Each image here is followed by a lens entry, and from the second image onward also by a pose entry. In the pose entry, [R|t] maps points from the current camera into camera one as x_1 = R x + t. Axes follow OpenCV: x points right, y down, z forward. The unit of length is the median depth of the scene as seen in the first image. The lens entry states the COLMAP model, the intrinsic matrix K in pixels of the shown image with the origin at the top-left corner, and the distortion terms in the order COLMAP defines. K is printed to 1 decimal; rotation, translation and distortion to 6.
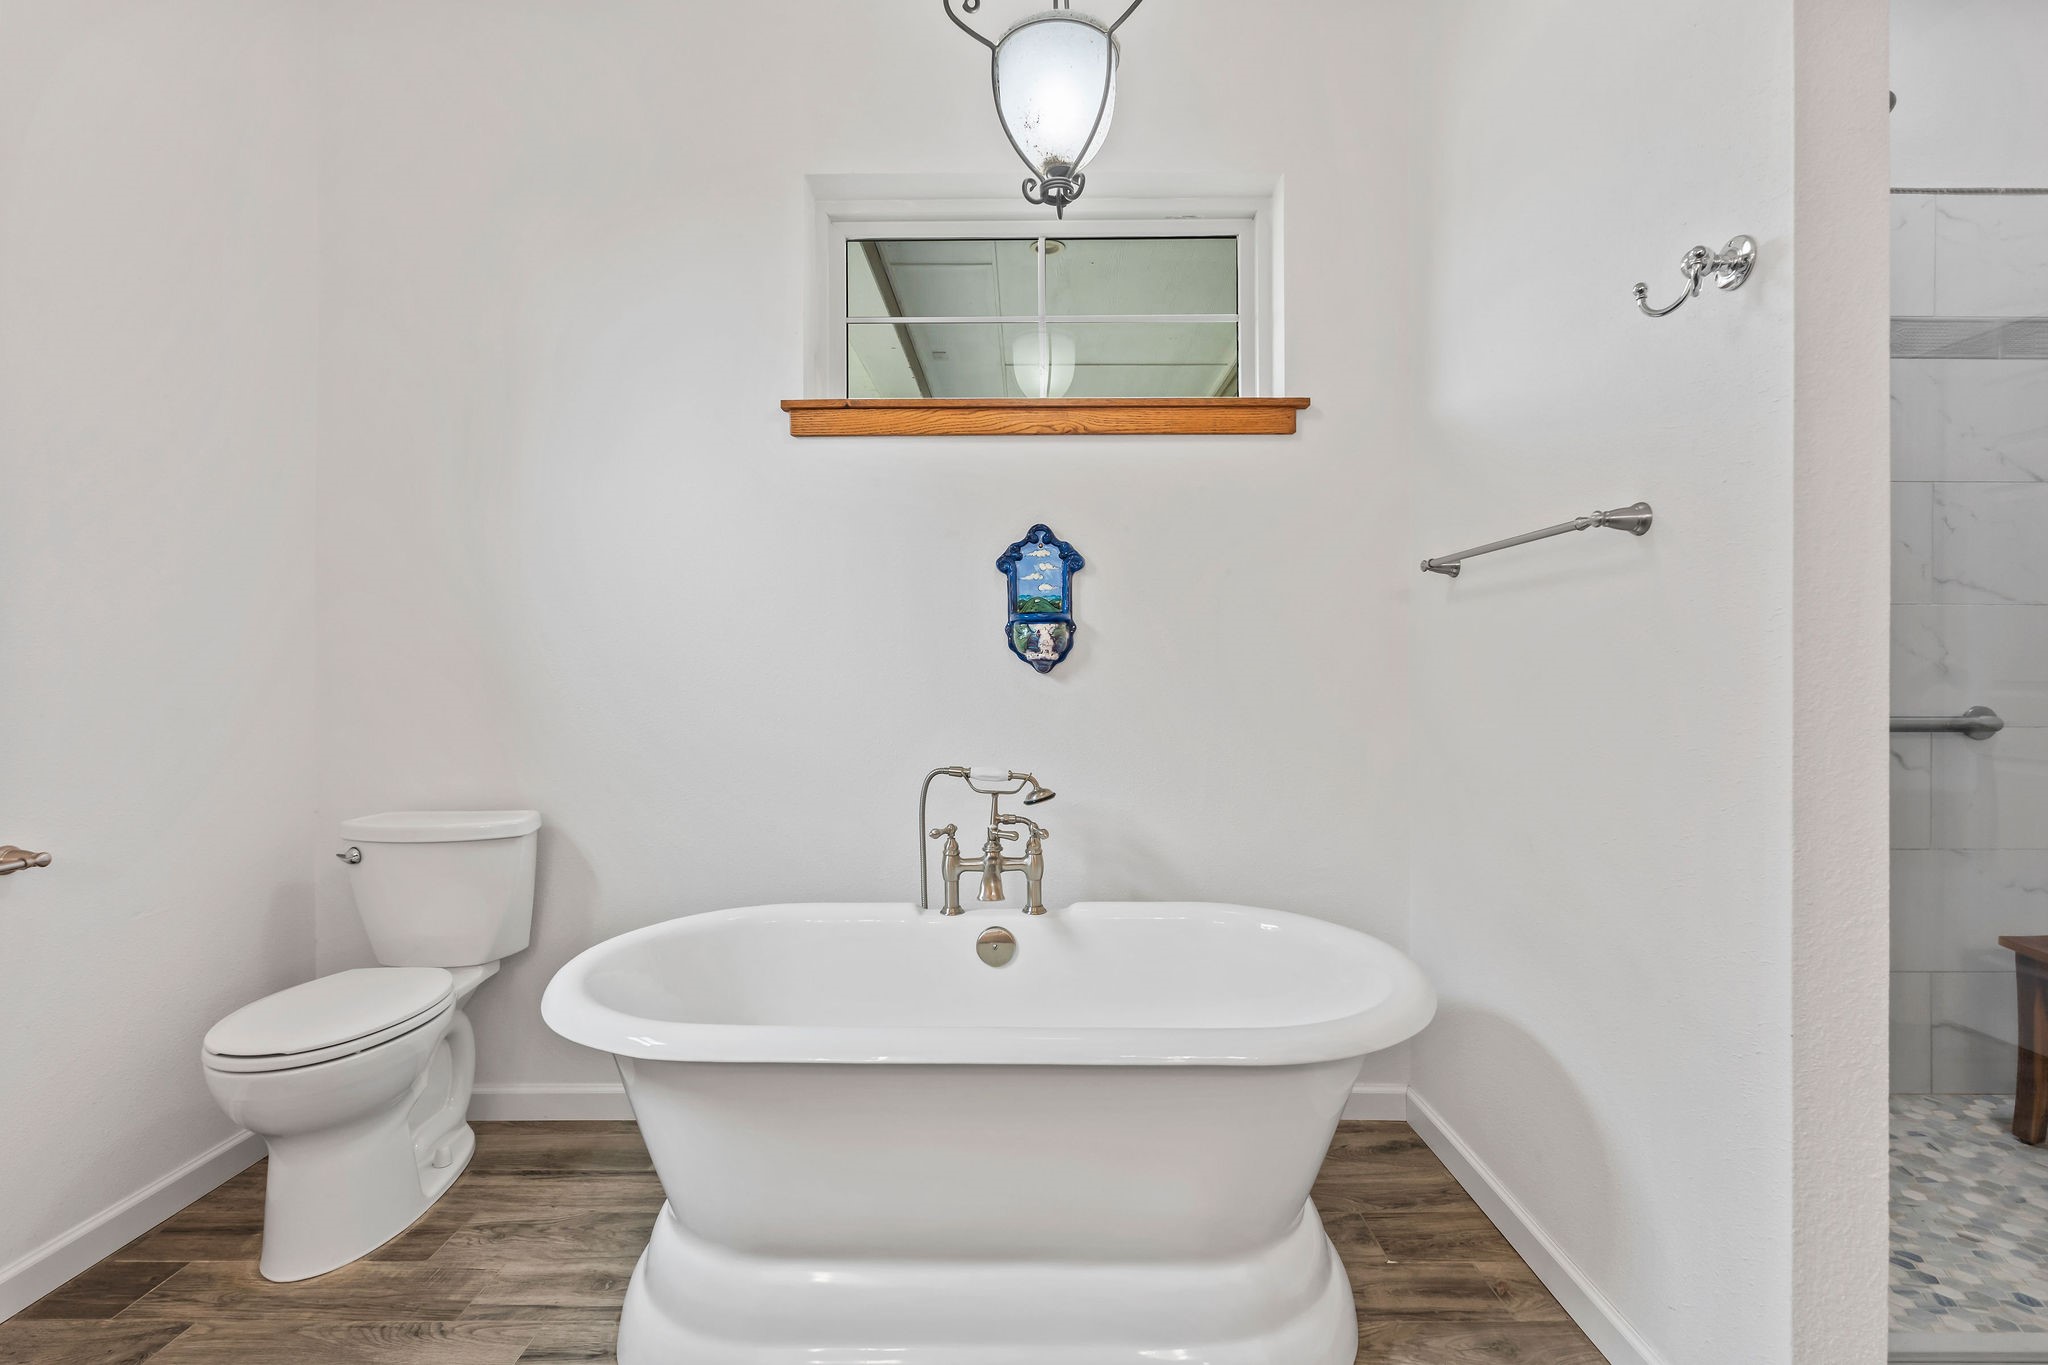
lens RADIAL K [[890.5, 0, 1008.6], [0, 890.5, 667.8], [0, 0, 1]] dist [0.000818, -0.000709]
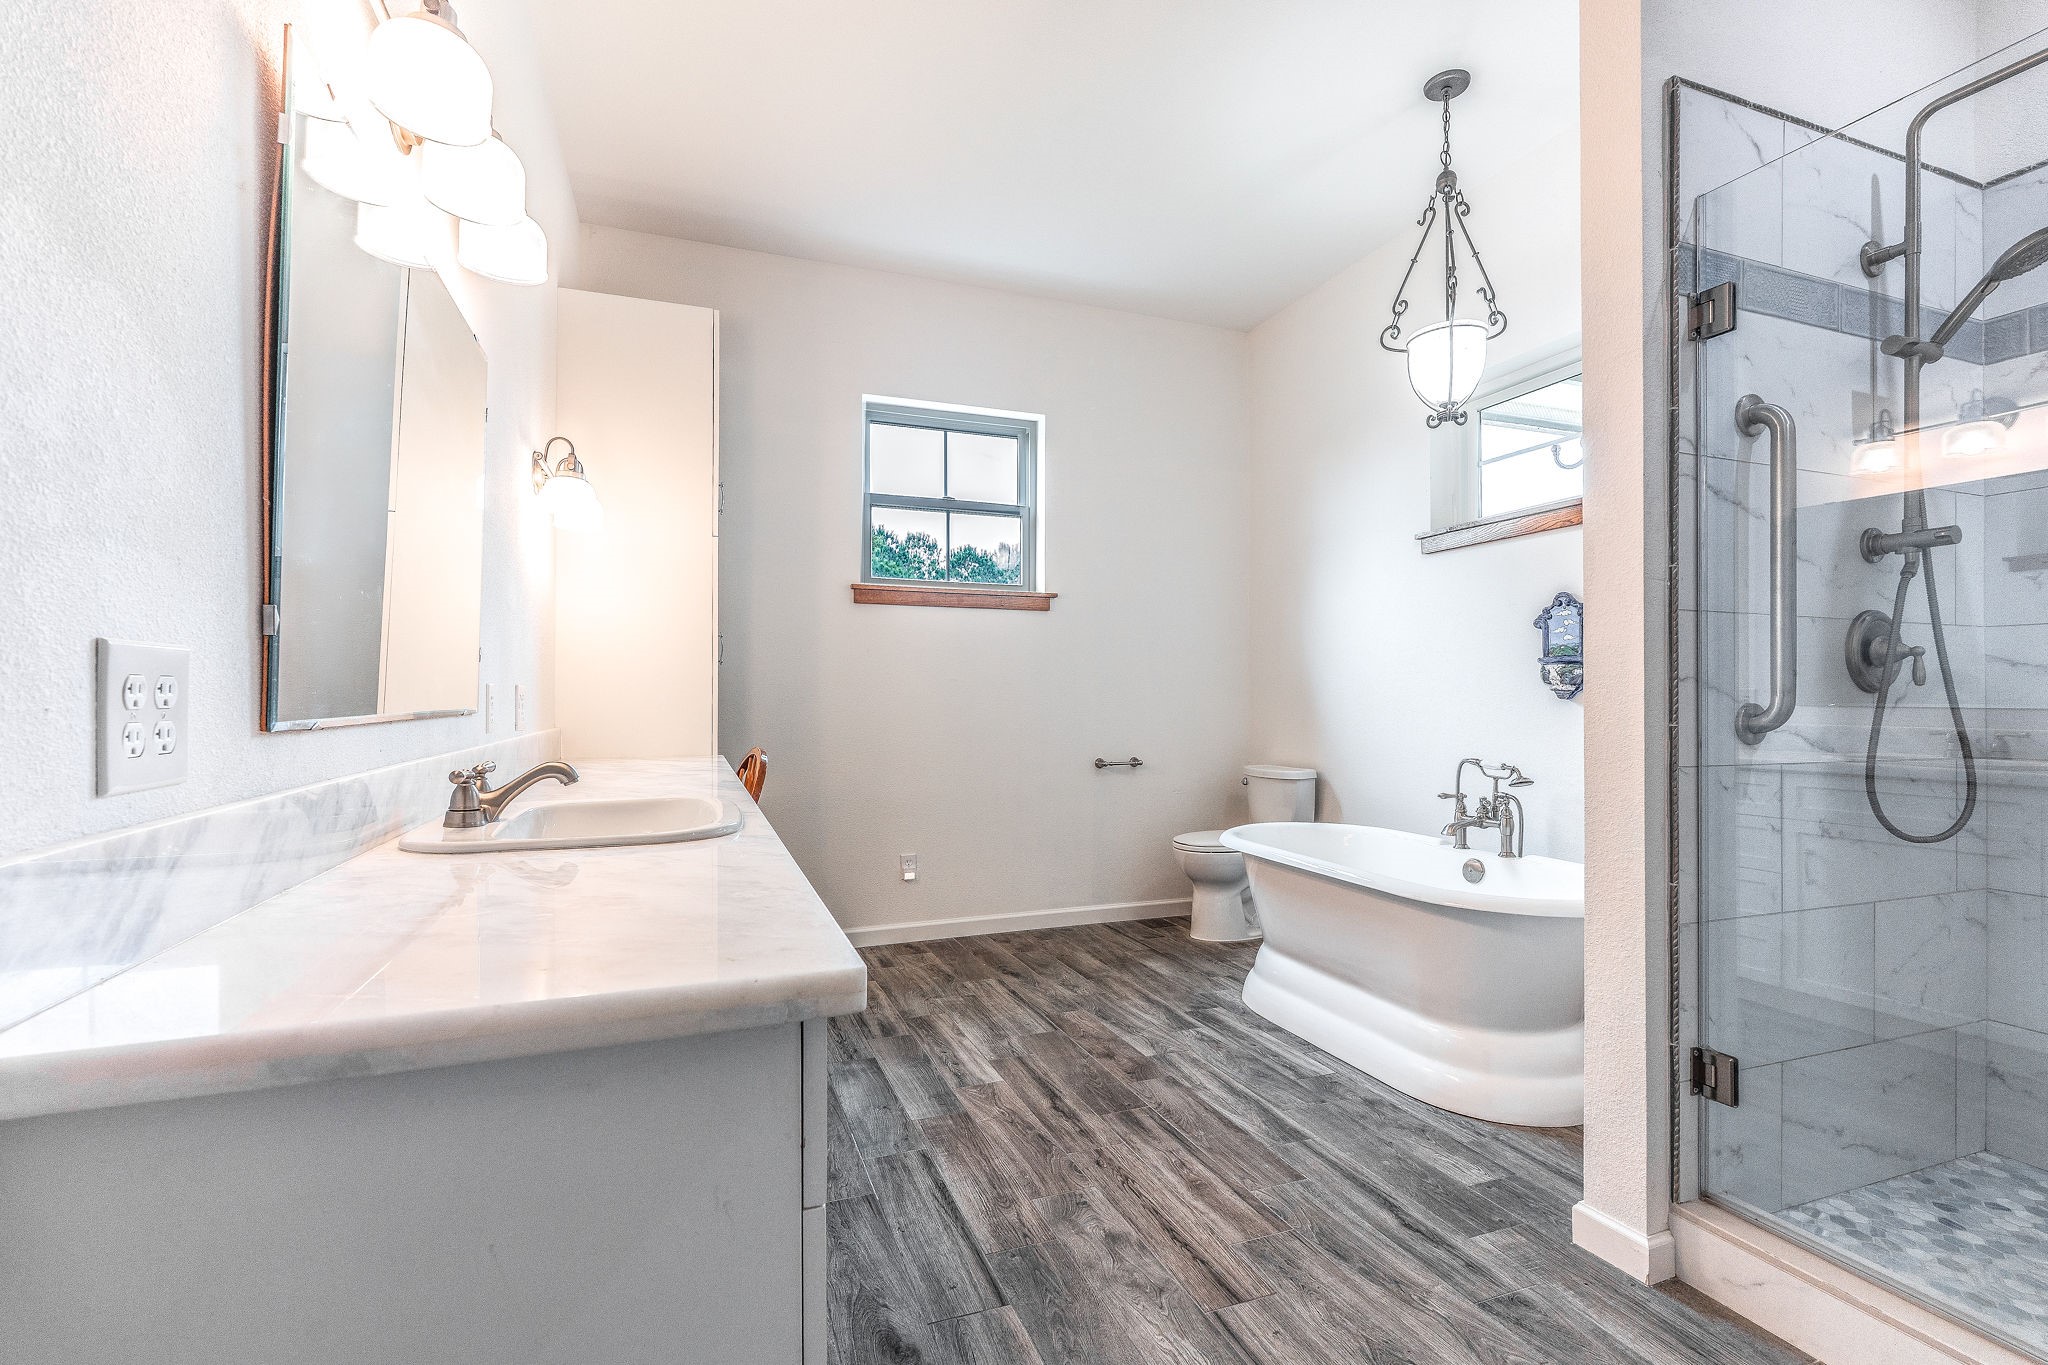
lens RADIAL K [[890.5, 0, 1021.1], [0, 890.5, 681.0], [0, 0, 1]] dist [0.000818, -0.000709]
pose [[0.362732, -0.015892, -0.931758, 1.092912], [-0.006558, 0.999786, -0.019606, 0.010512], [0.931870, 0.013222, 0.362550, -0.304714]]
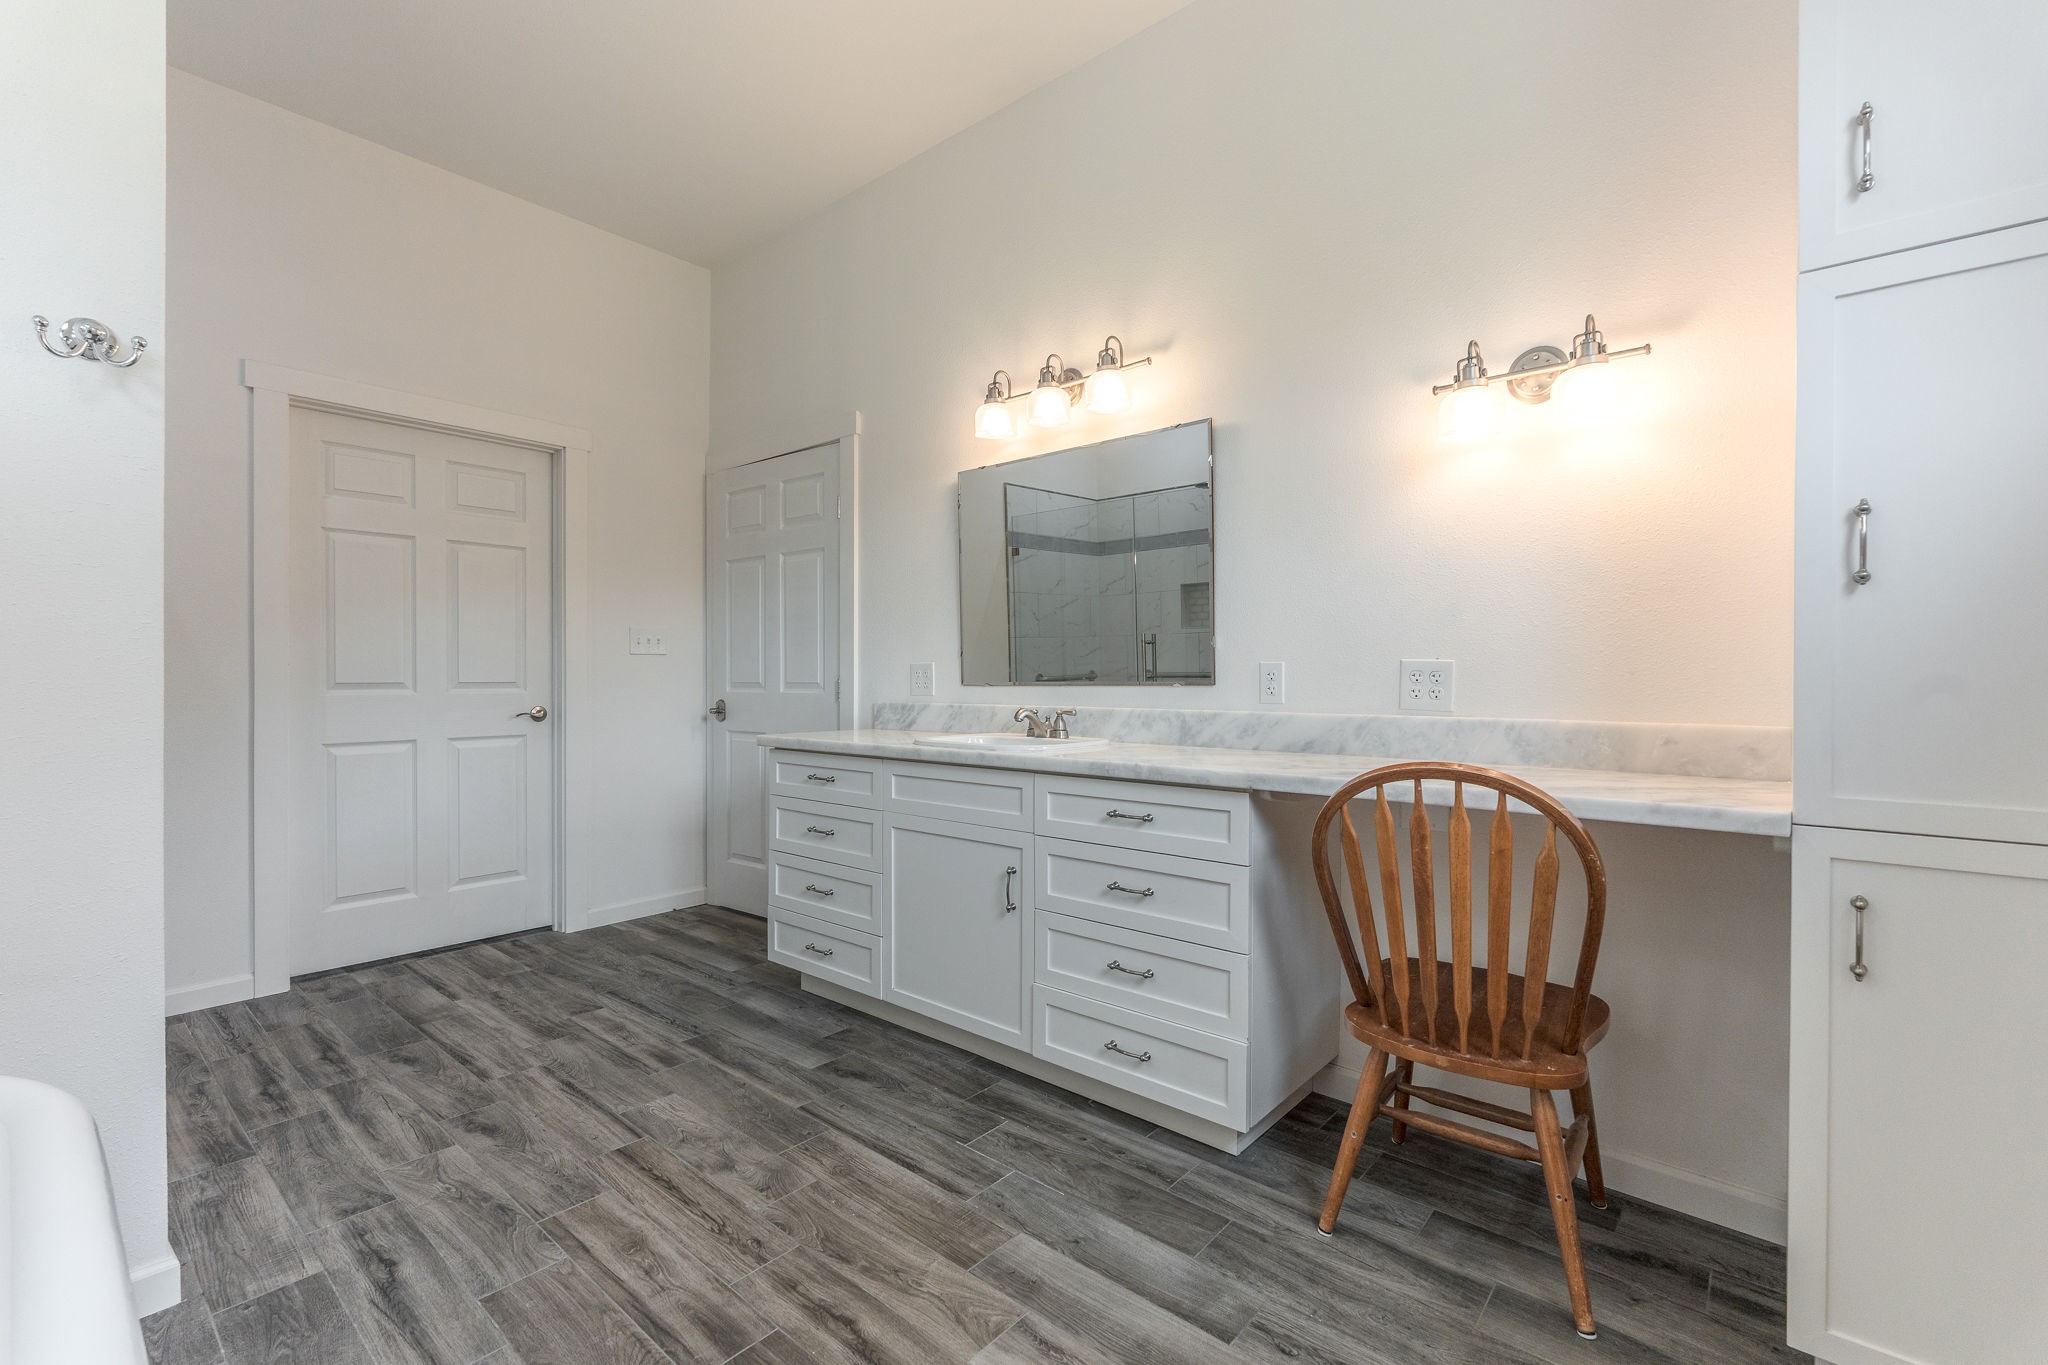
lens RADIAL K [[890.5, 0, 1014.2], [0, 890.5, 683.8], [0, 0, 1]] dist [0.000818, -0.000709]
pose [[-0.761383, -0.004167, 0.648289, -0.569838], [0.001130, 0.999969, 0.007755, 0.008478], [-0.648302, 0.006637, -0.761355, 0.640102]]
